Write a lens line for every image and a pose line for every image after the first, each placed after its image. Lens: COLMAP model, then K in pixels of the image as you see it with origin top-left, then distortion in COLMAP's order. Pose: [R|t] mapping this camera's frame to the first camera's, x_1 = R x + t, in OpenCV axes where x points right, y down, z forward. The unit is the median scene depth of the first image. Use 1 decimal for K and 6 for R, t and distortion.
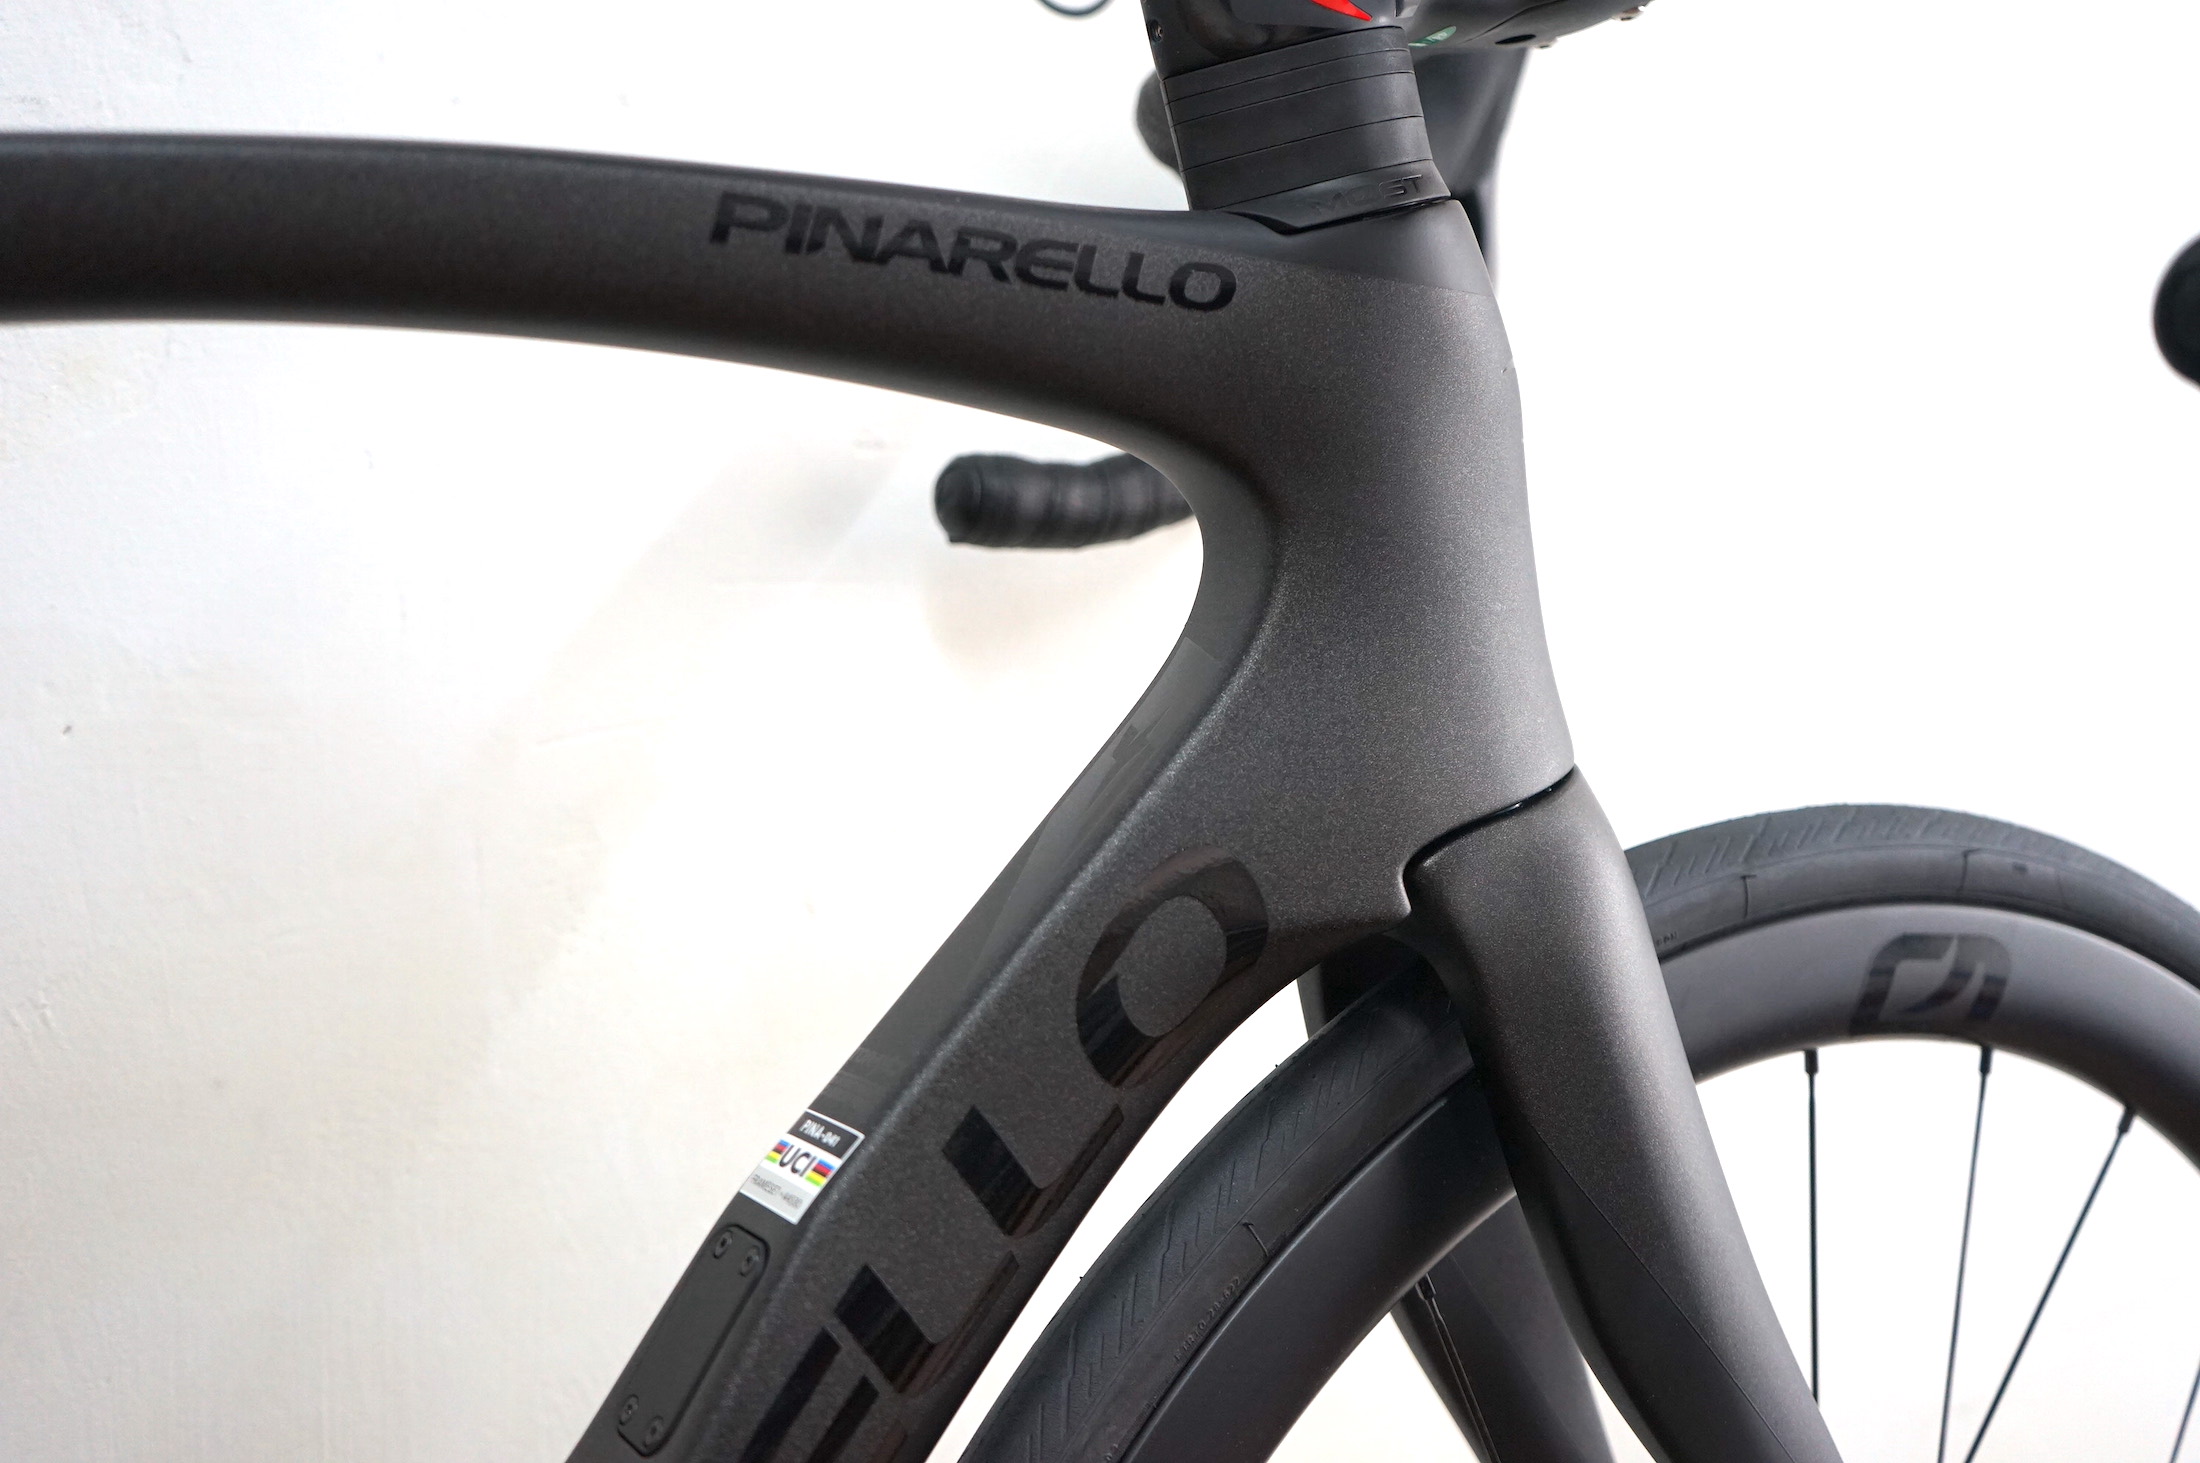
lens RADIAL K [[2217.4, 0, 1051.7], [0, 2217.4, 729.0], [0, 0, 1]] dist [-0.003875, -0.008698]
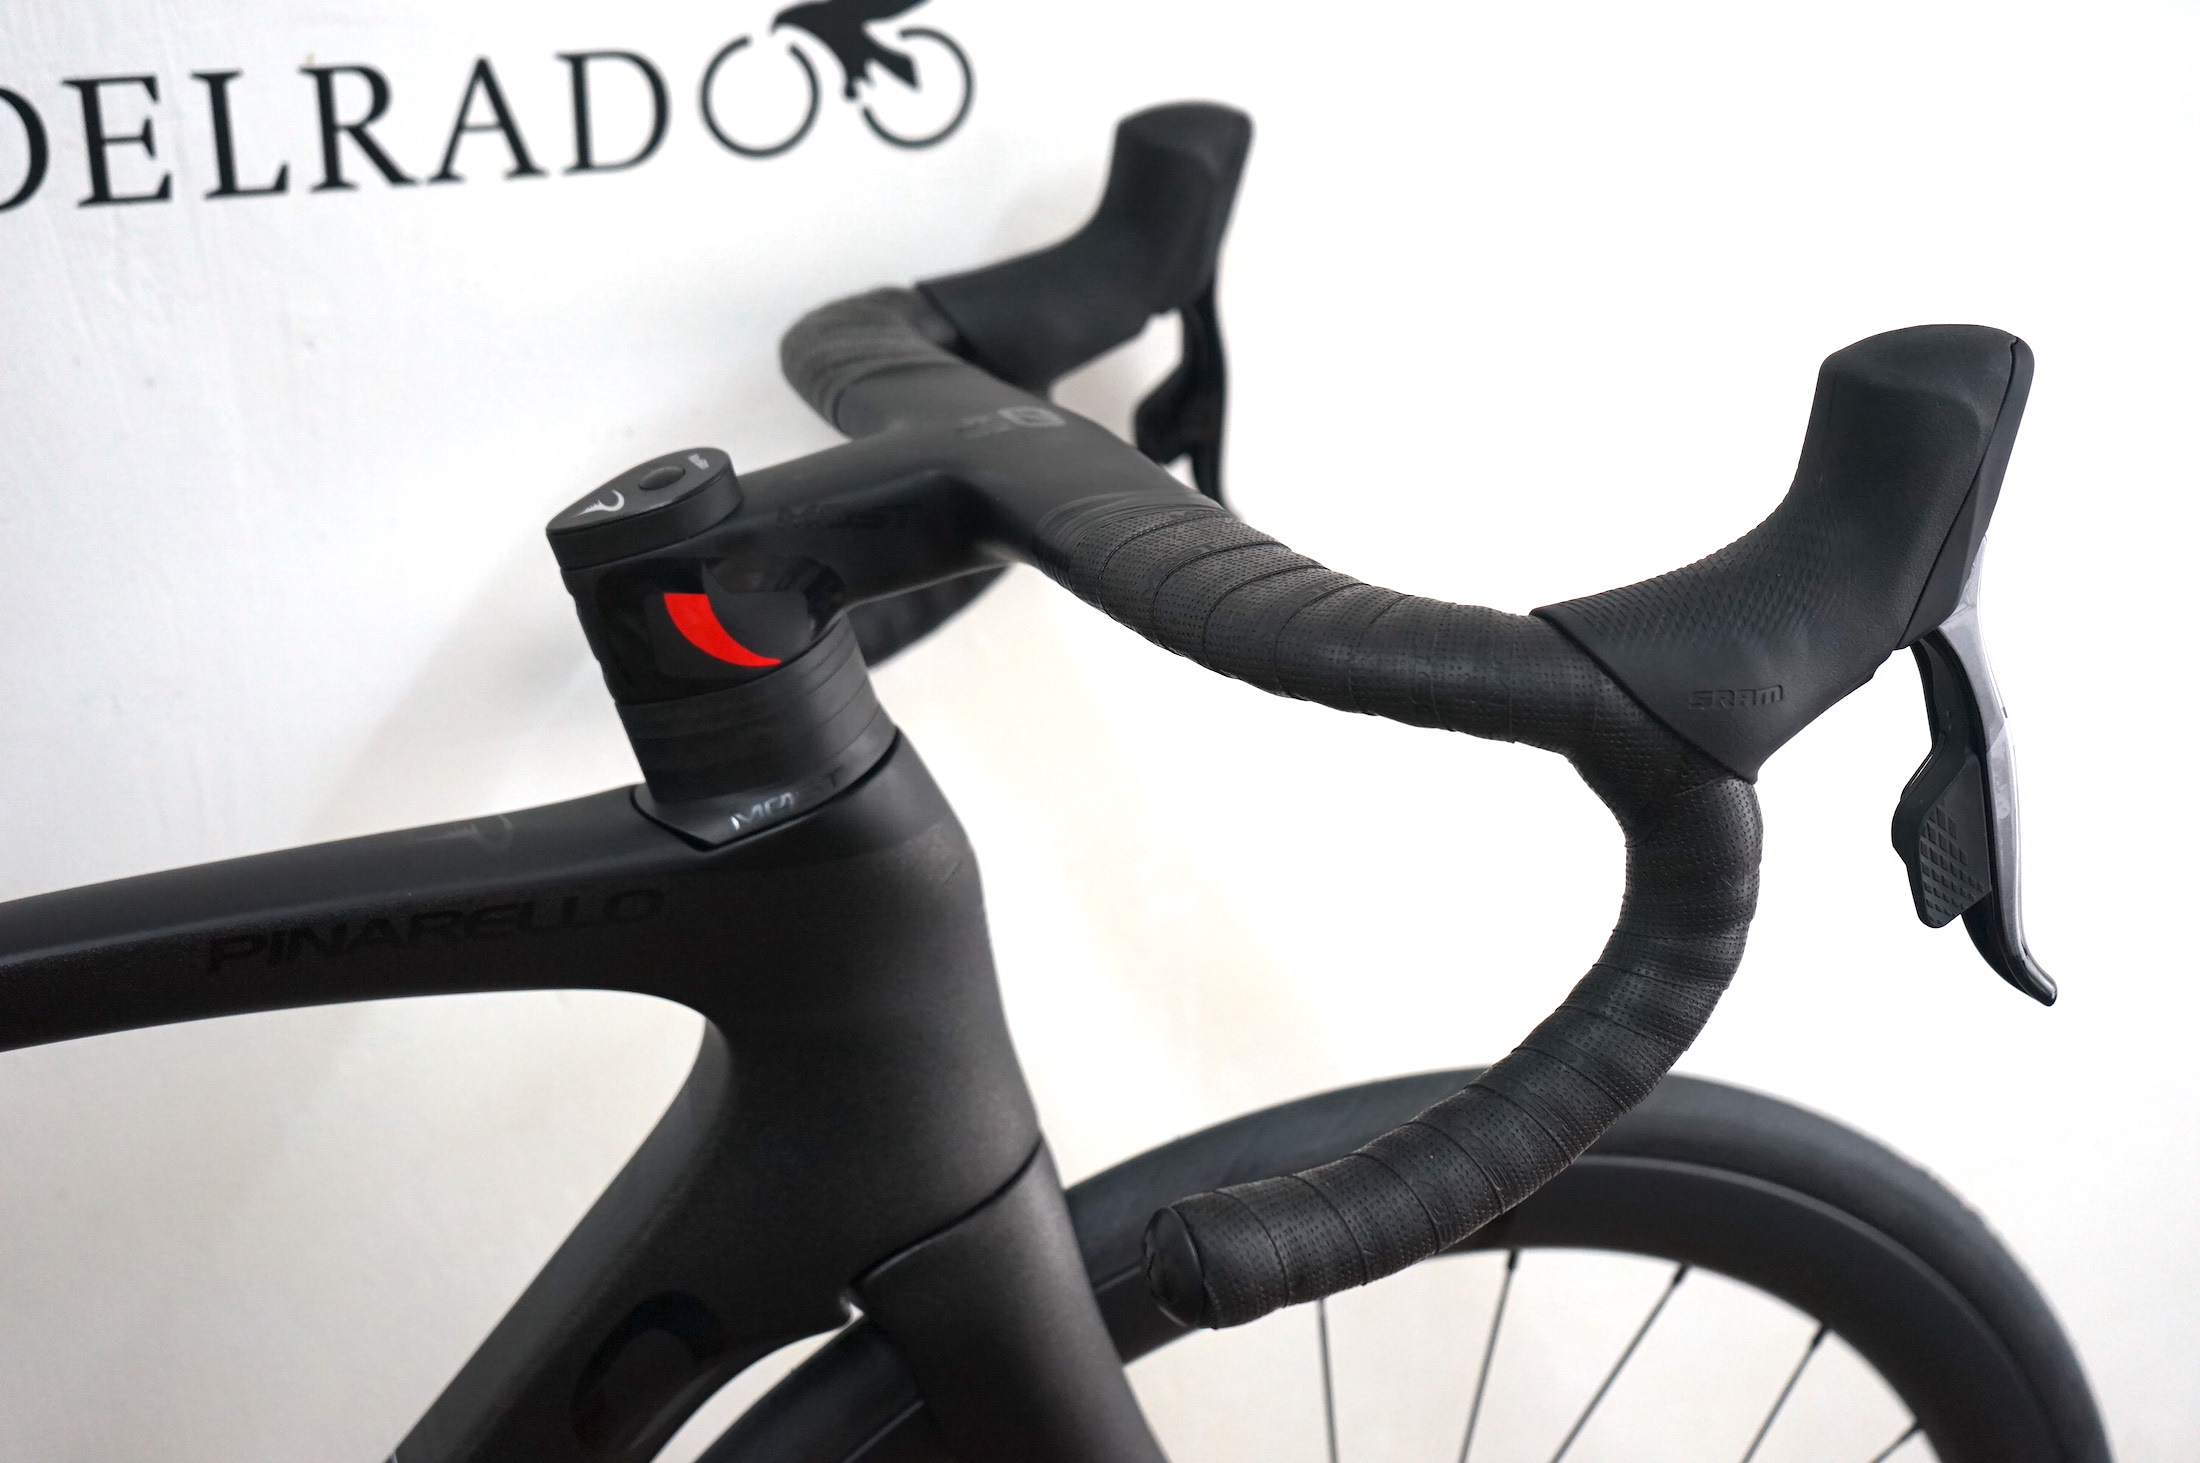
lens RADIAL K [[2882.7, 0, 1100.0], [0, 2882.7, 731.5], [0, 0, 1]] dist [-0.020601, 0.010699]
pose [[0.990913, 0.035219, -0.129812, 0.488516], [0.012683, 0.936346, 0.350851, -0.782719], [0.133906, -0.349309, 0.927390, -0.392029]]
